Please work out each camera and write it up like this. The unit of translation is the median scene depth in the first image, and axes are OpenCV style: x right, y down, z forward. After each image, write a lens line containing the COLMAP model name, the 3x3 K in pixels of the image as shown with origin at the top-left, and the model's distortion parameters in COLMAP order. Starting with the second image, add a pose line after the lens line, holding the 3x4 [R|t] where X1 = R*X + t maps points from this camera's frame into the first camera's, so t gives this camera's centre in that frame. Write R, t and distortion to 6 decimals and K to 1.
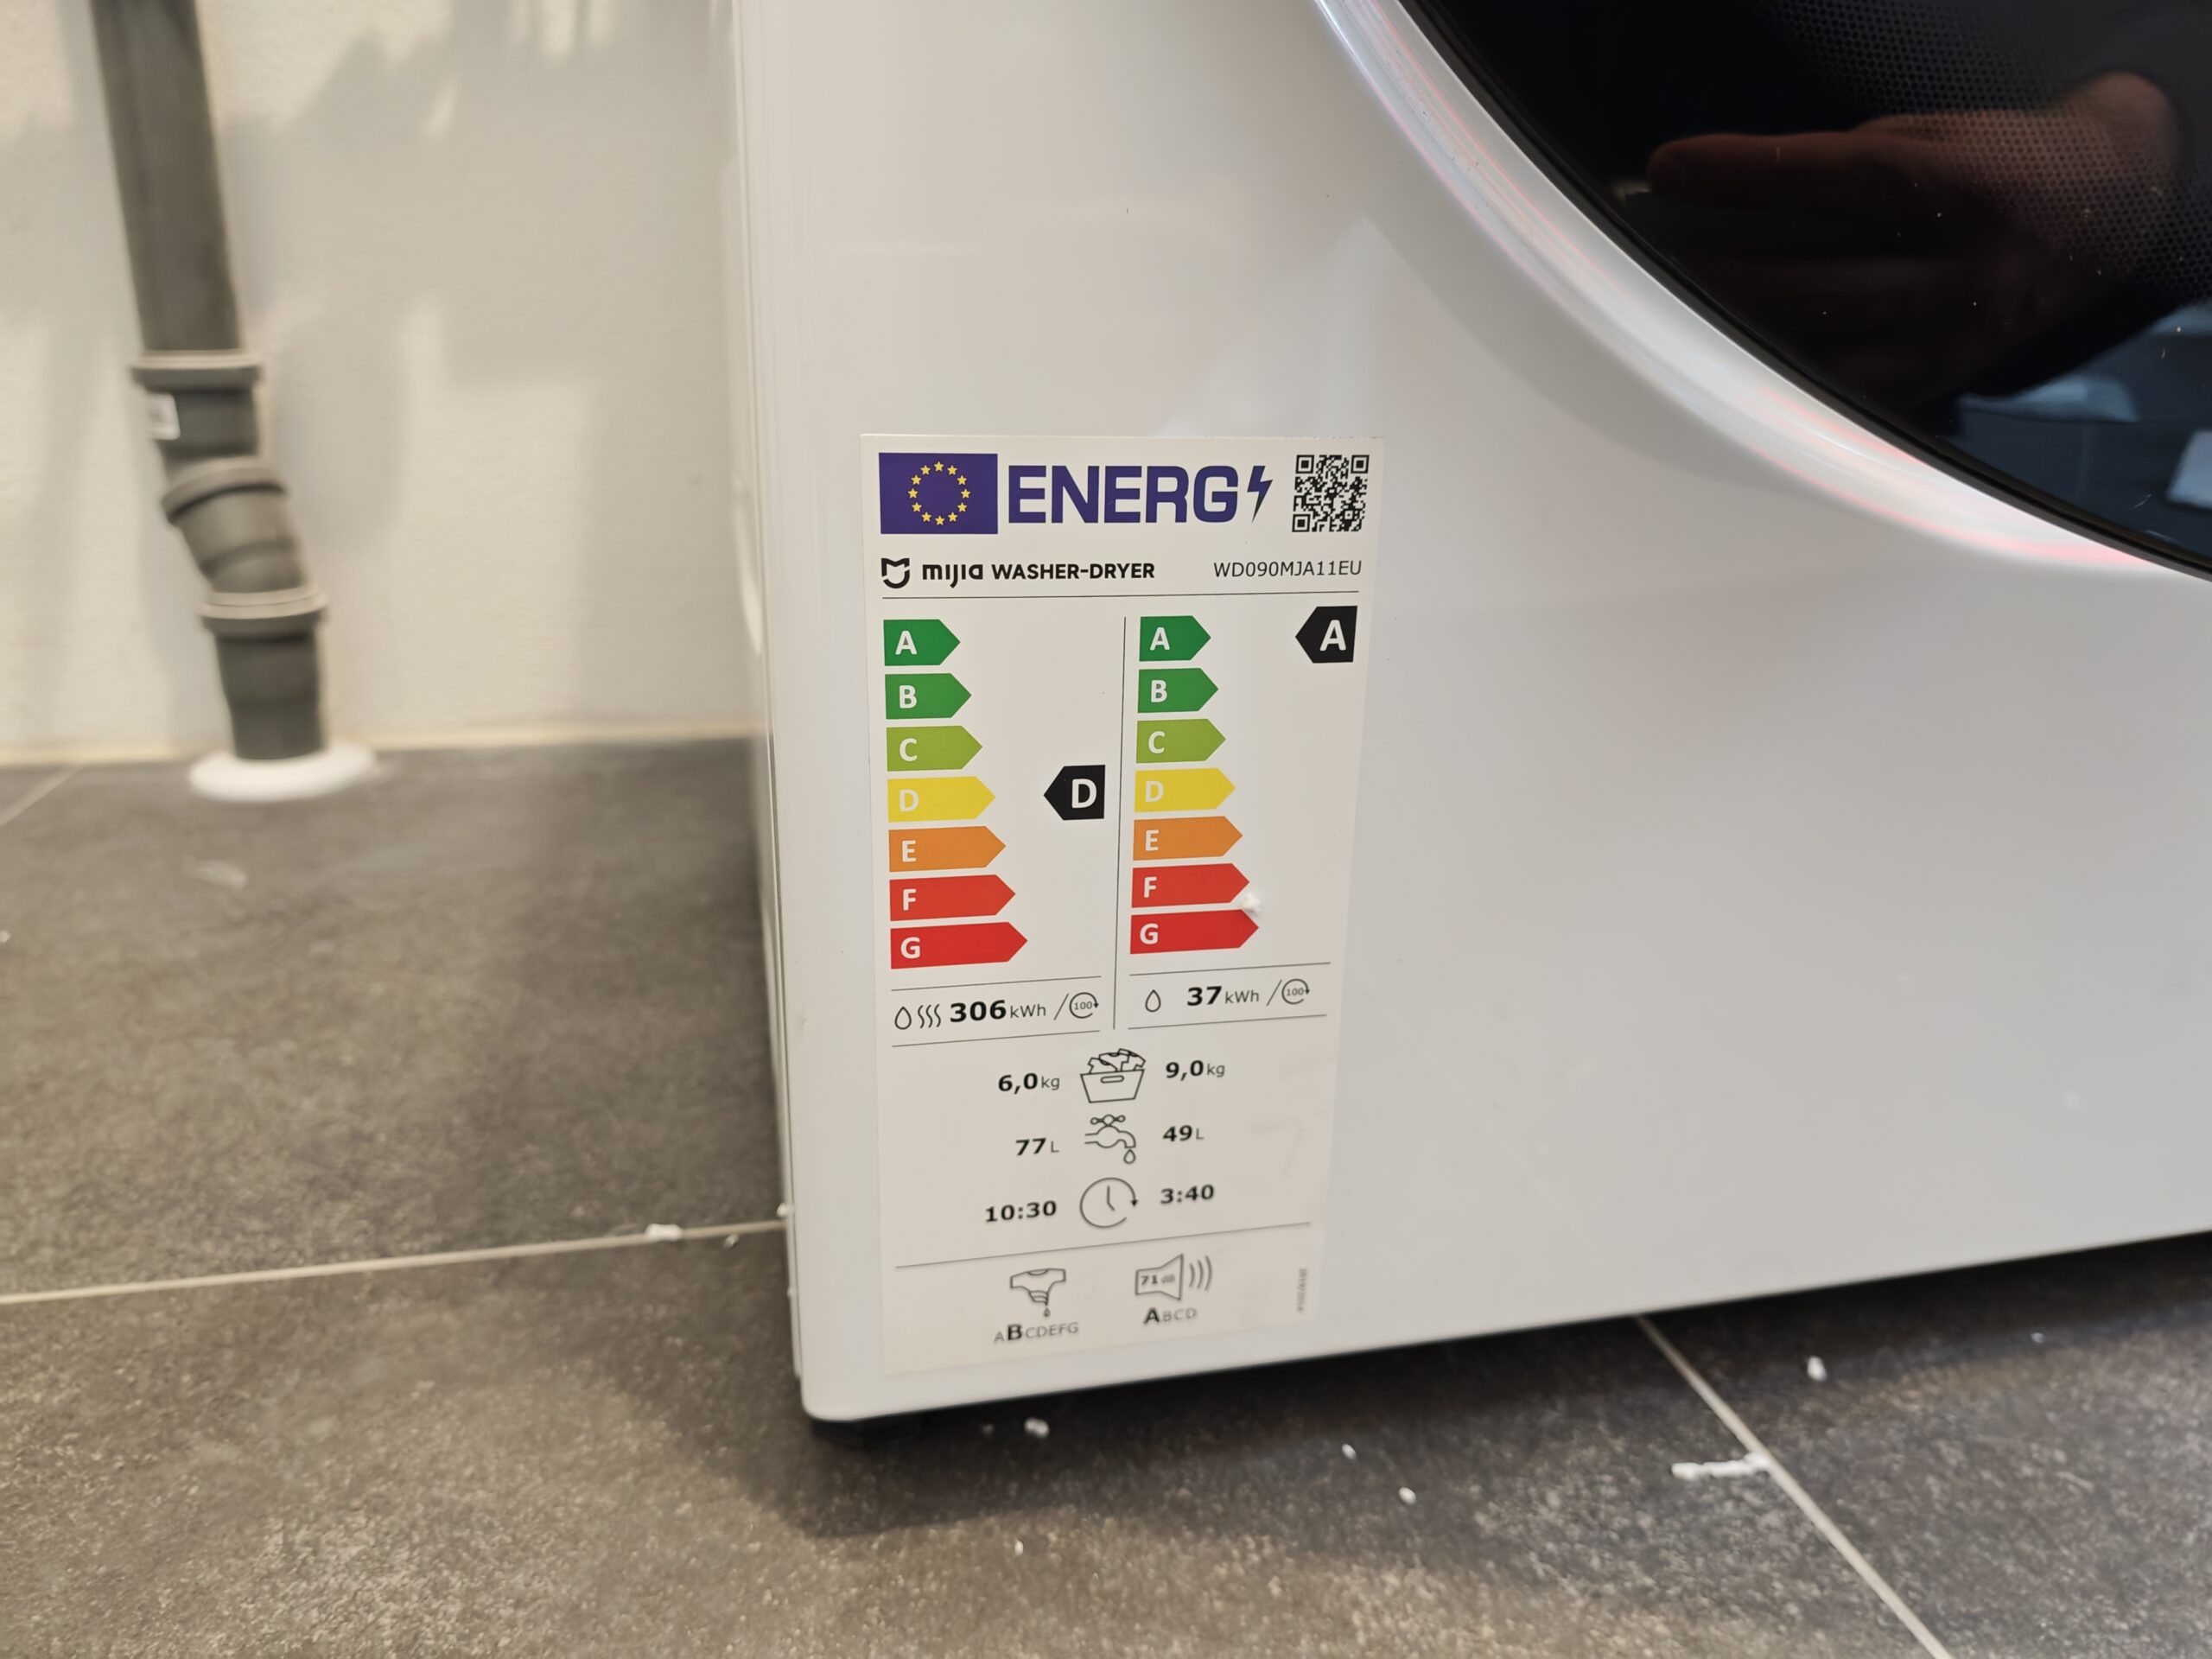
lens RADIAL K [[1553.1, 0, 1106.0], [0, 1553.1, 829.5], [0, 0, 1]] dist [0.006592, -0.040484]
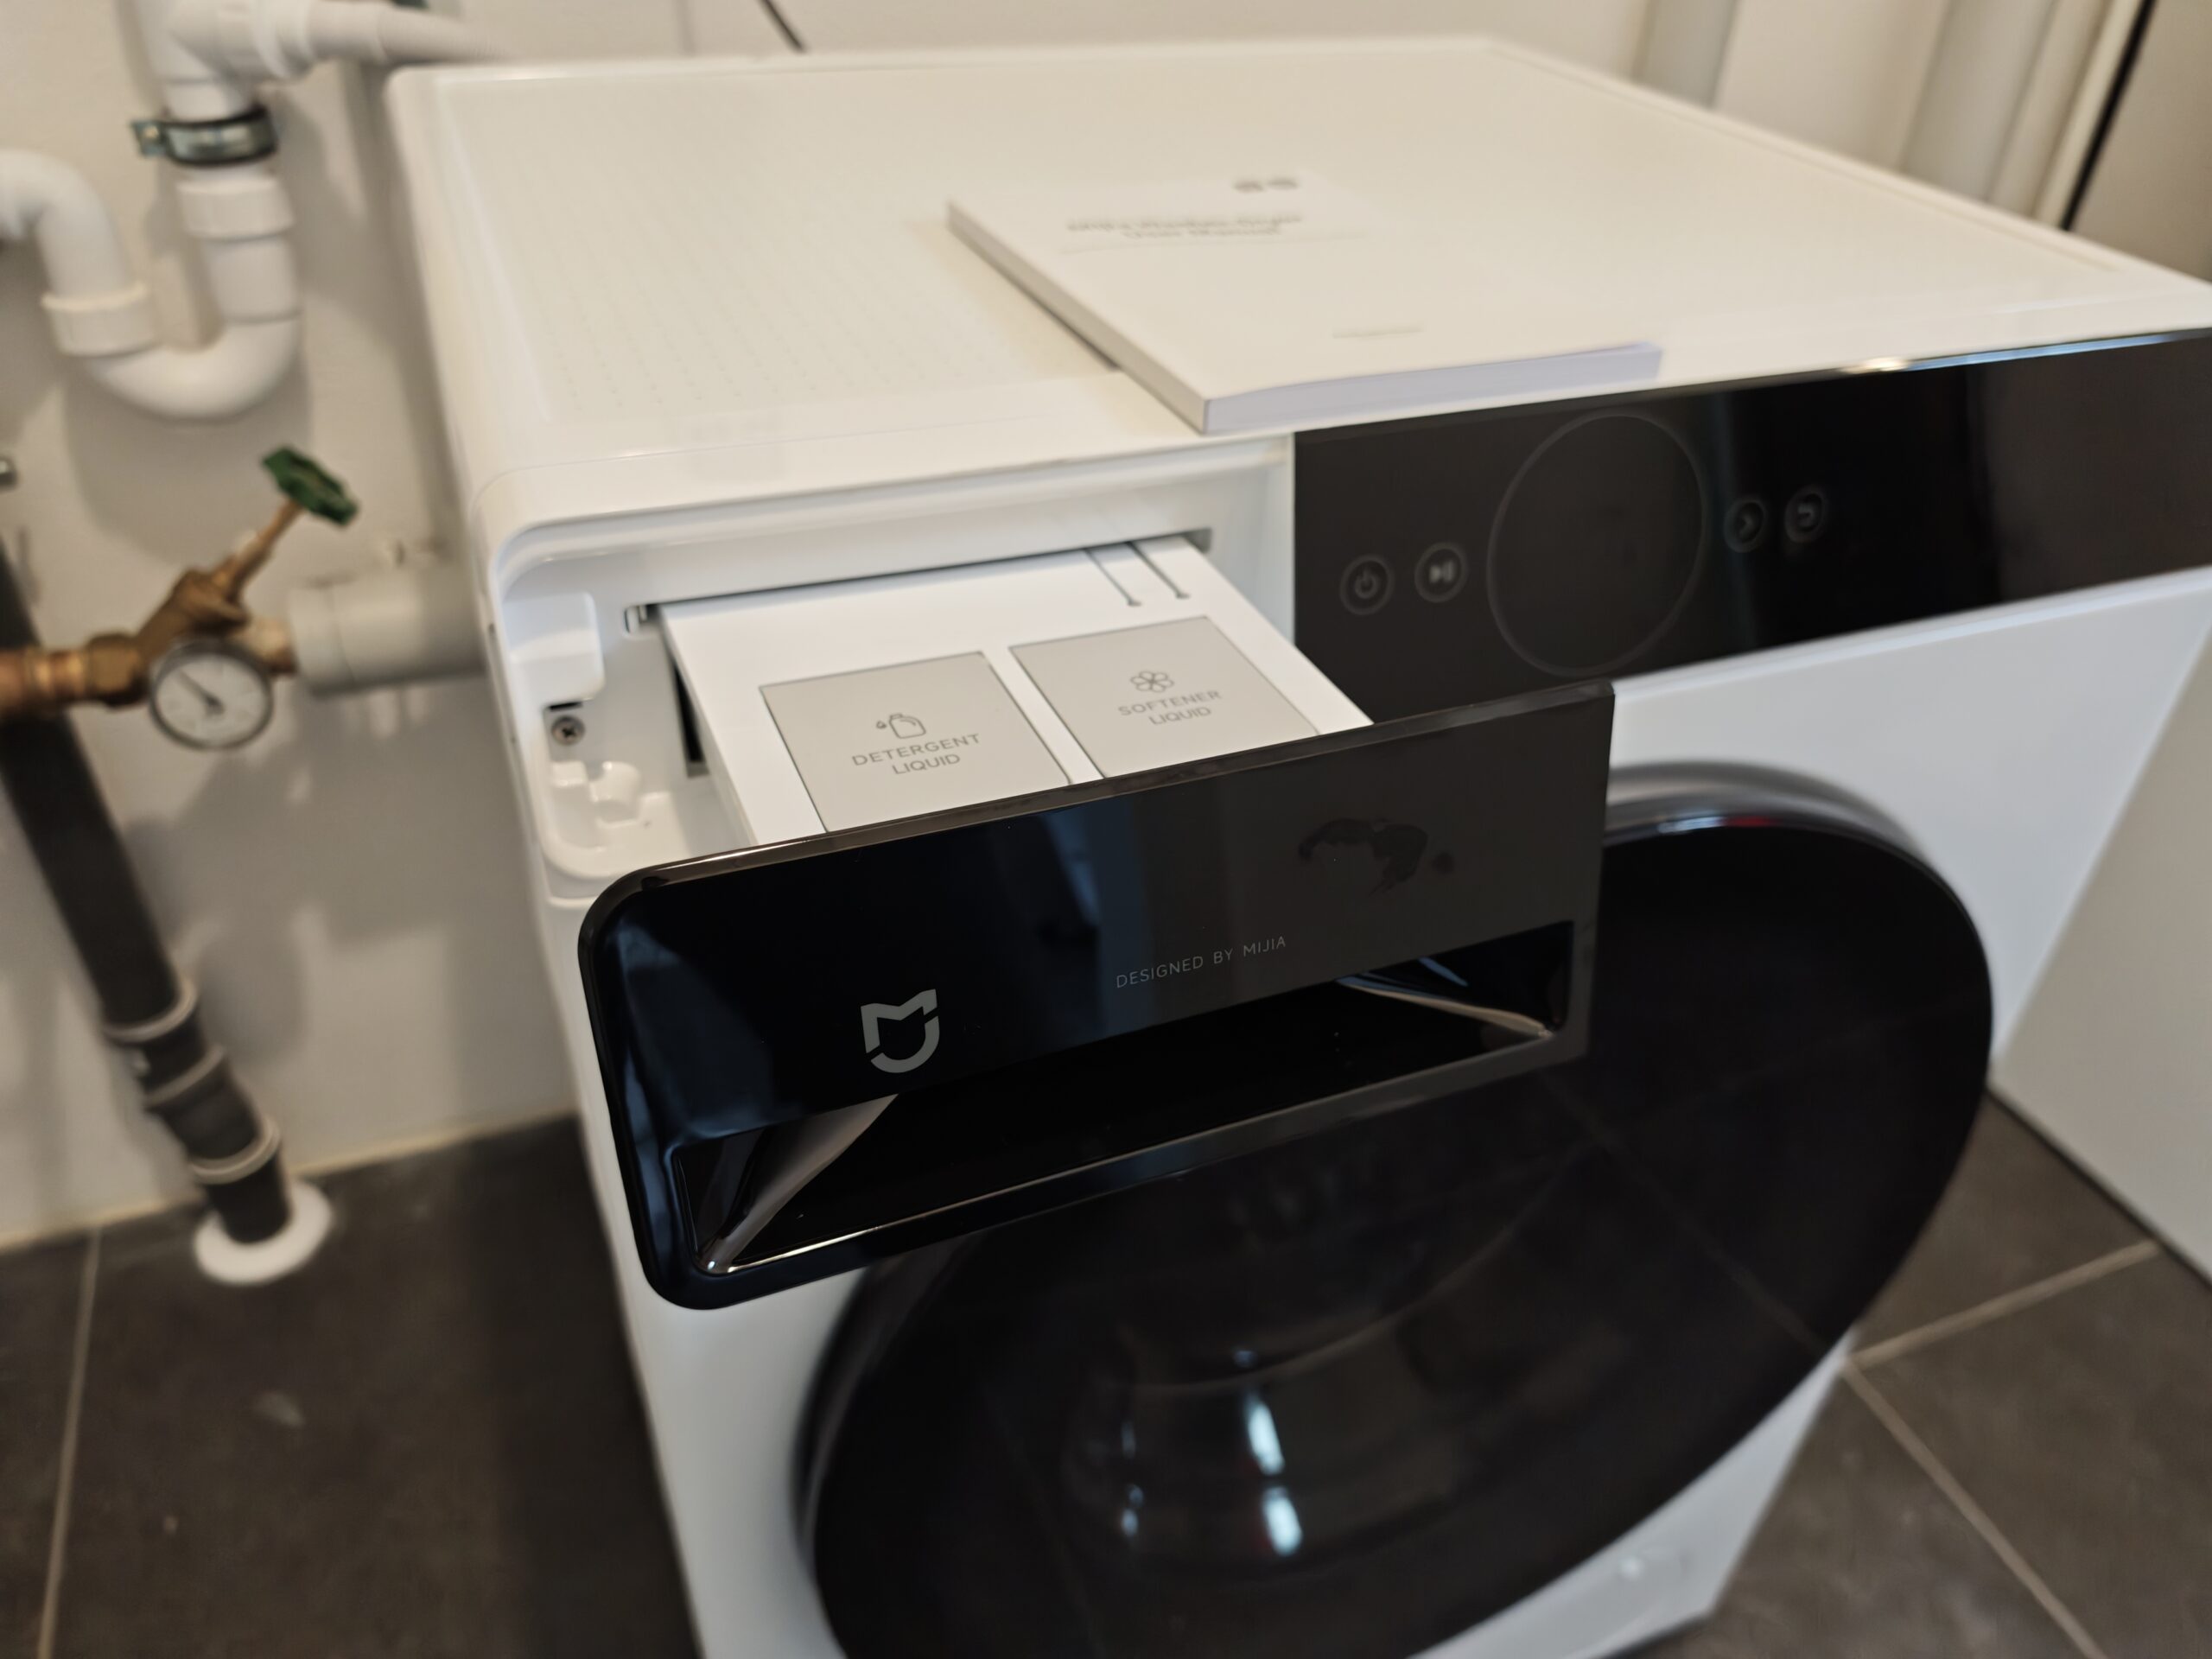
lens RADIAL K [[1546.2, 0, 1084.9], [0, 1546.2, 828.0], [0, 0, 1]] dist [-0.001462, -0.040603]
pose [[0.989856, -0.077410, 0.119132, 0.051796], [0.036730, 0.949452, 0.311755, -0.809141], [-0.137243, -0.304217, 0.942664, -0.278523]]
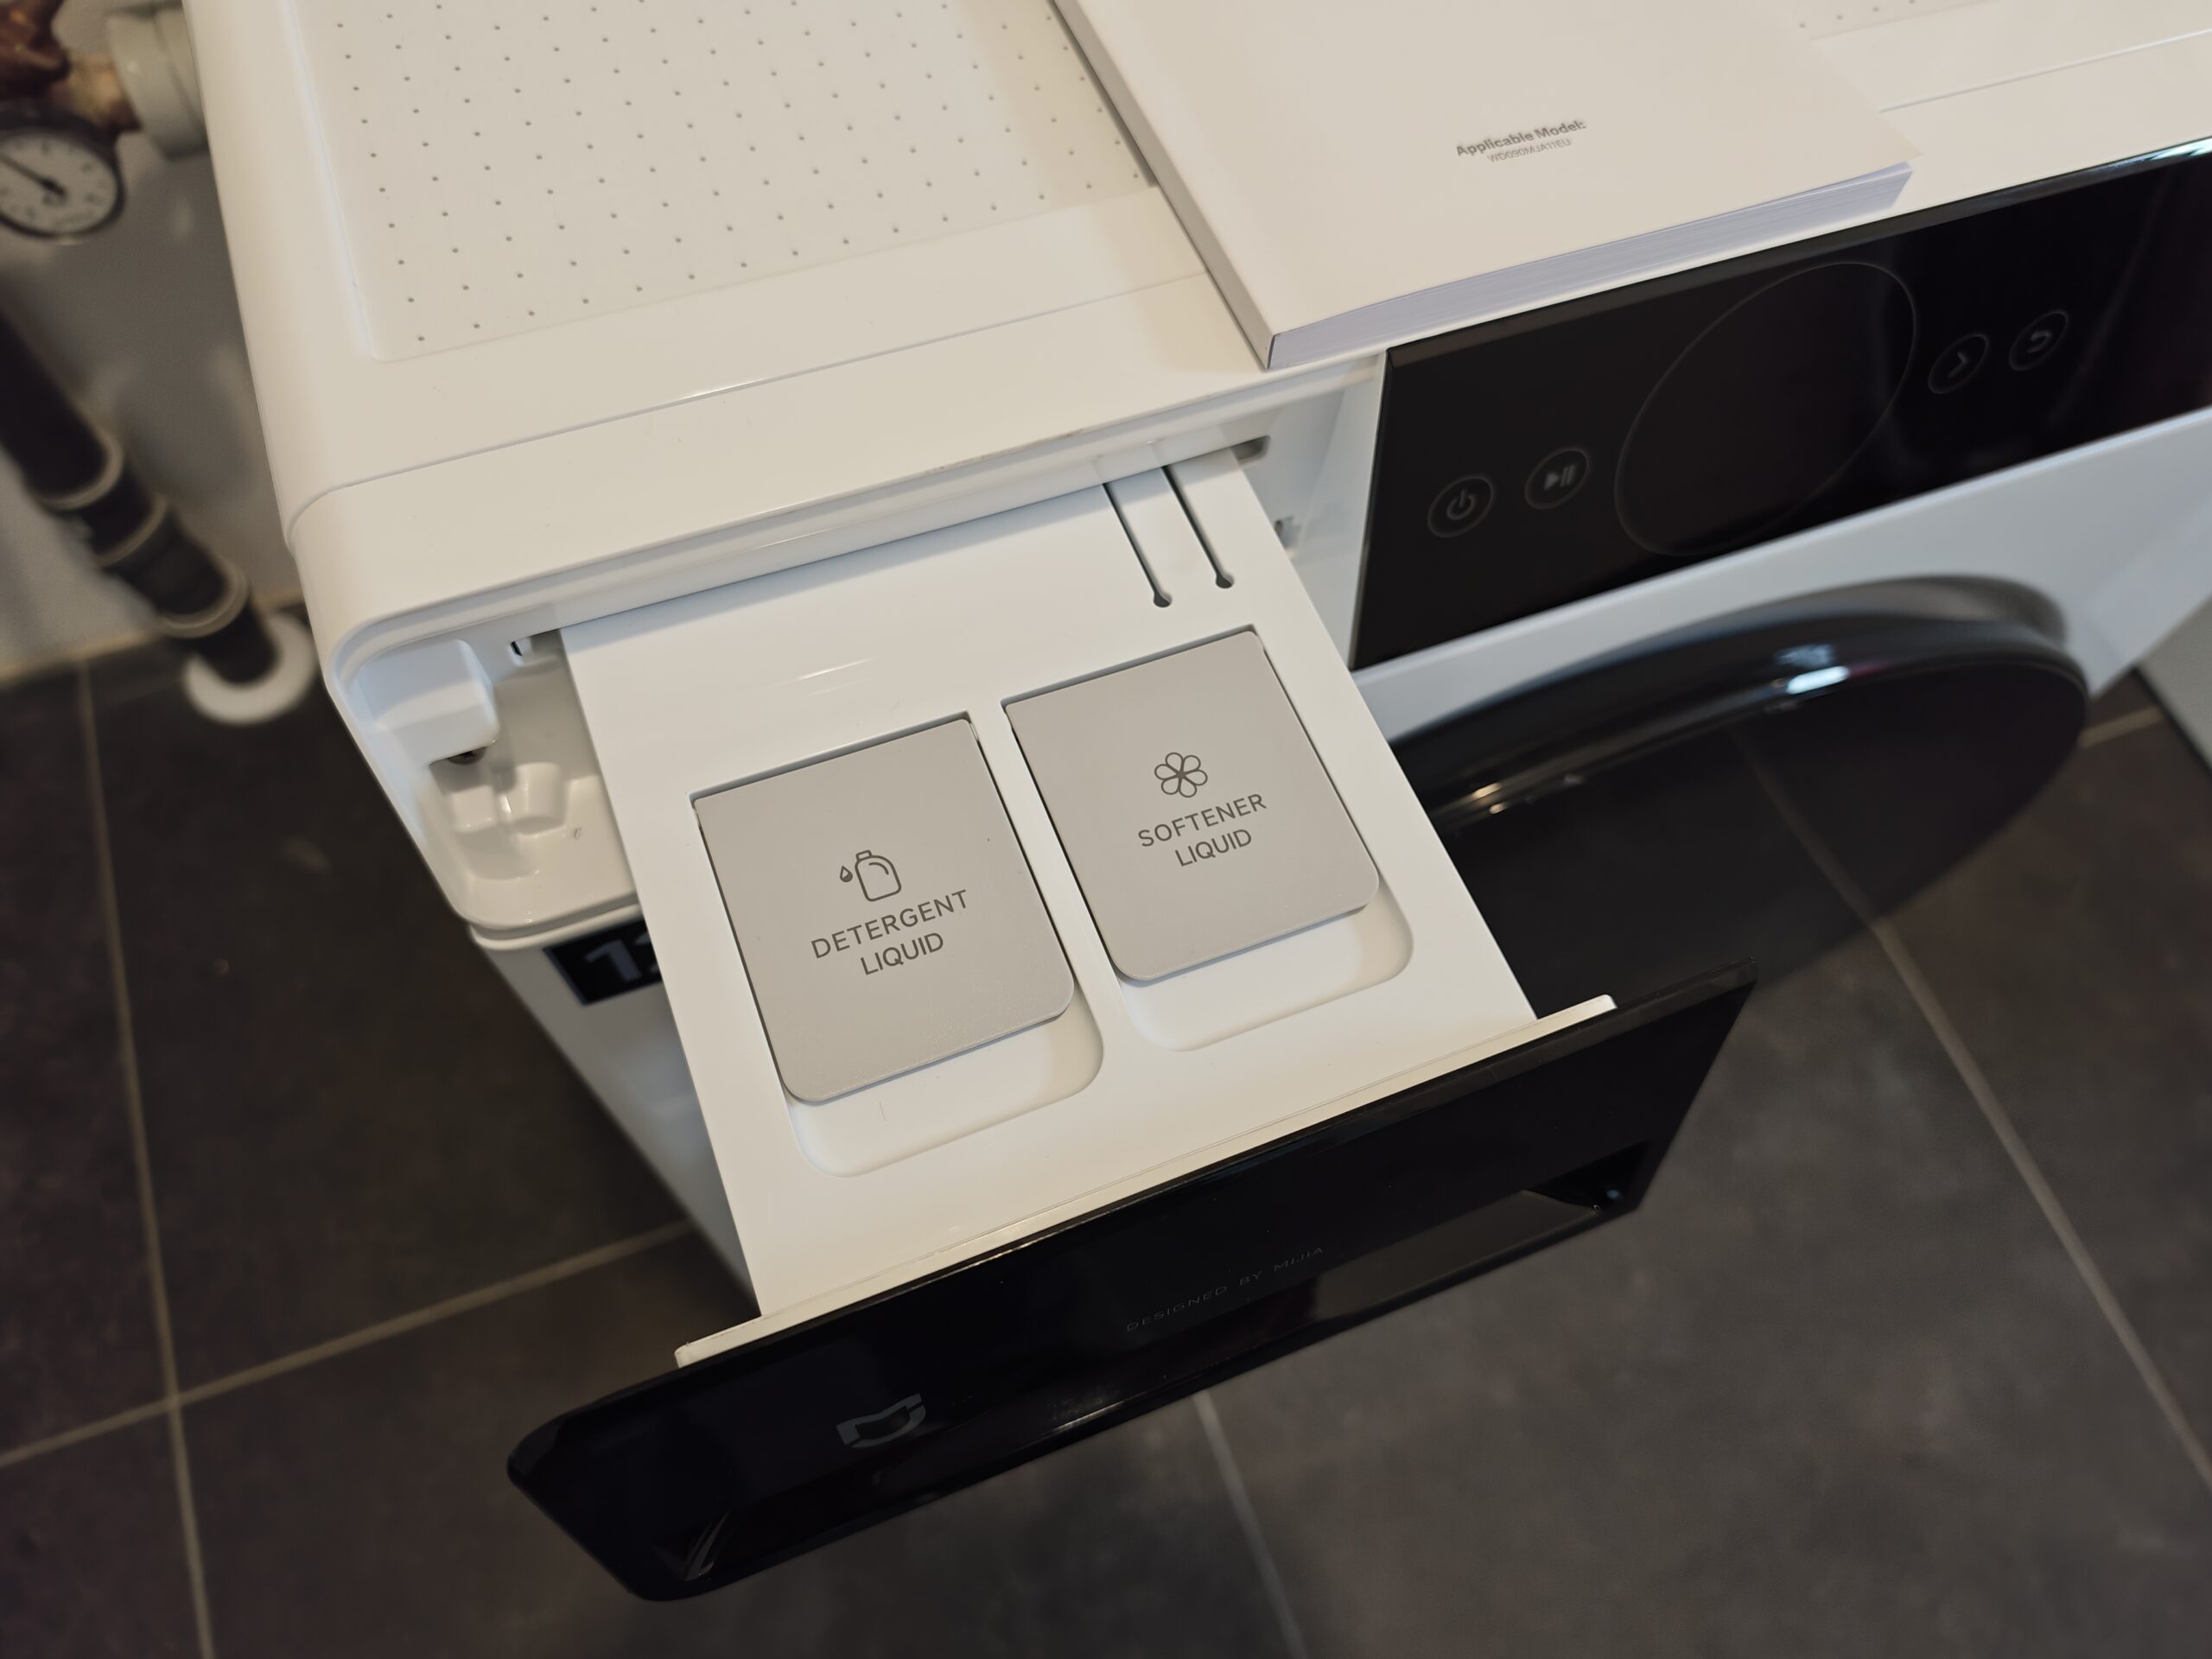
lens RADIAL K [[1553.1, 0, 1106.0], [0, 1553.1, 829.5], [0, 0, 1]] dist [0.006592, -0.040484]
pose [[0.990980, -0.104834, 0.083476, 0.075370], [0.013446, 0.697557, 0.716403, -0.940755], [-0.133333, -0.708819, 0.692675, -0.125765]]
